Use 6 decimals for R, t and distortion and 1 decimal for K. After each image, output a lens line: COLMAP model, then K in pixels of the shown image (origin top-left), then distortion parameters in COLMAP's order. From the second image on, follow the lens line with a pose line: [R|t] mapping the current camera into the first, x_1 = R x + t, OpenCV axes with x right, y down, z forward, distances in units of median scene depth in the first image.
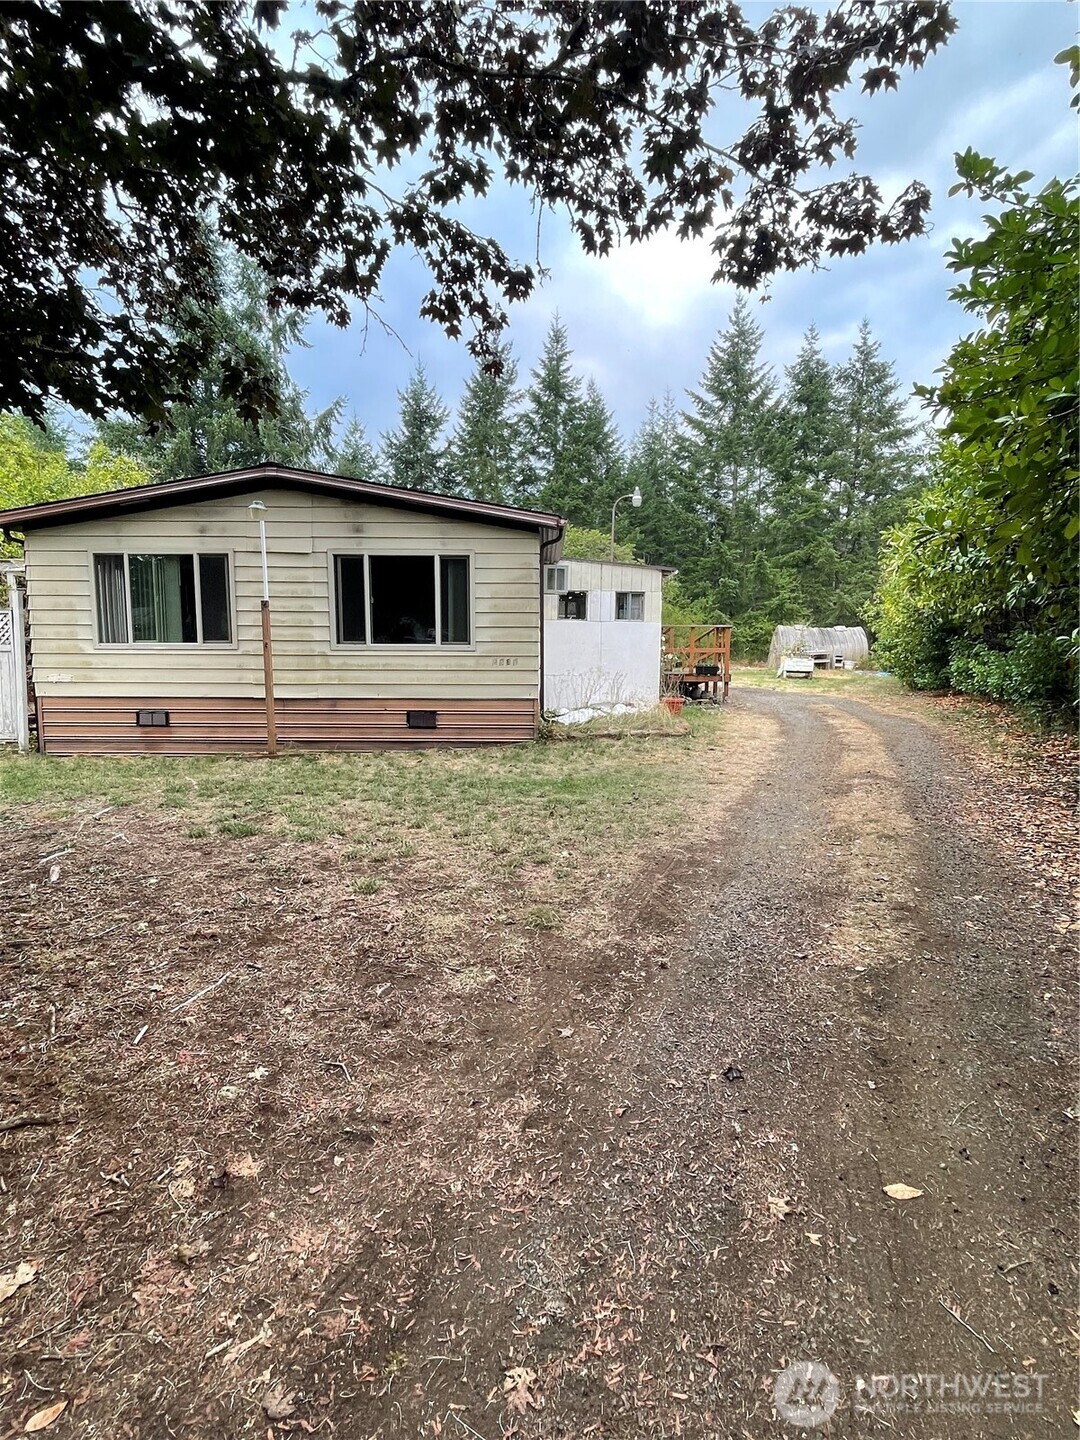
lens RADIAL K [[723.4, 0, 543.2], [0, 723.4, 718.2], [0, 0, 1]] dist [-0.000263, 0.000038]
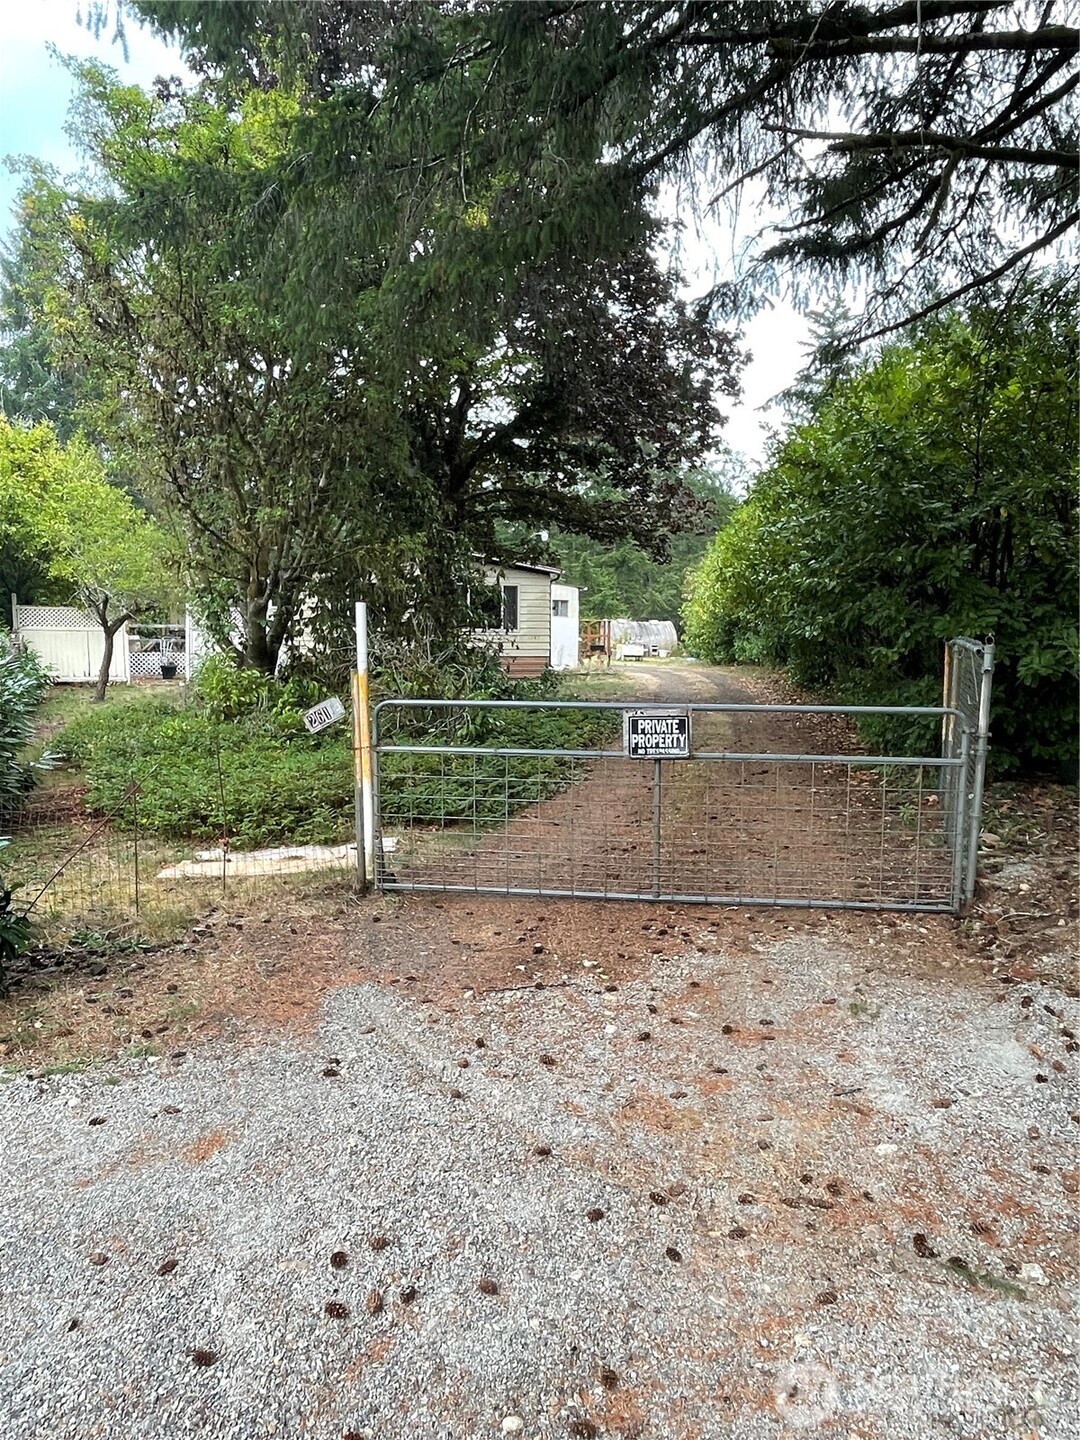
lens RADIAL K [[962.2, 0, 539.4], [0, 962.2, 721.2], [0, 0, 1]] dist [0.000189, 0.000009]
pose [[0.955972, -0.022824, 0.292571, -0.819645], [0.028361, 0.999490, -0.014700, 0.192466], [-0.292086, 0.022351, 0.956131, -1.555235]]
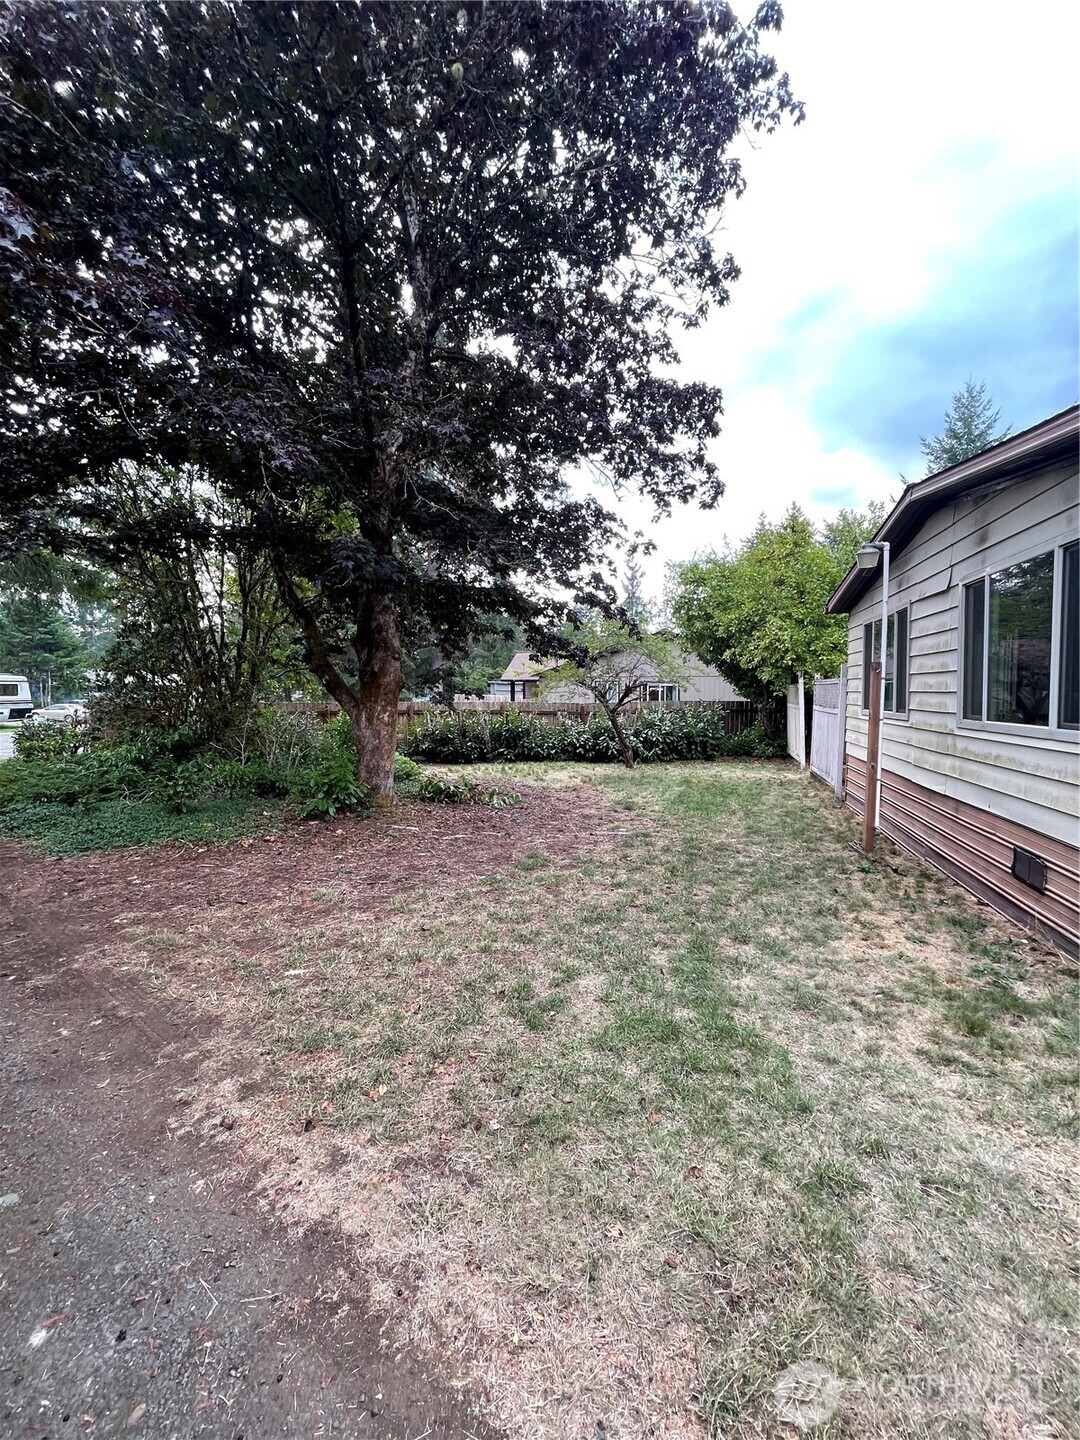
lens RADIAL K [[579.2, 0, 541.1], [0, 579.2, 719.4], [0, 0, 1]] dist [-0.013743, -0.000212]
pose [[-0.242840, 0.048000, -0.968878, 0.319709], [-0.107700, 0.991266, 0.076104, -0.101045], [0.964069, 0.122830, -0.235550, 0.751256]]
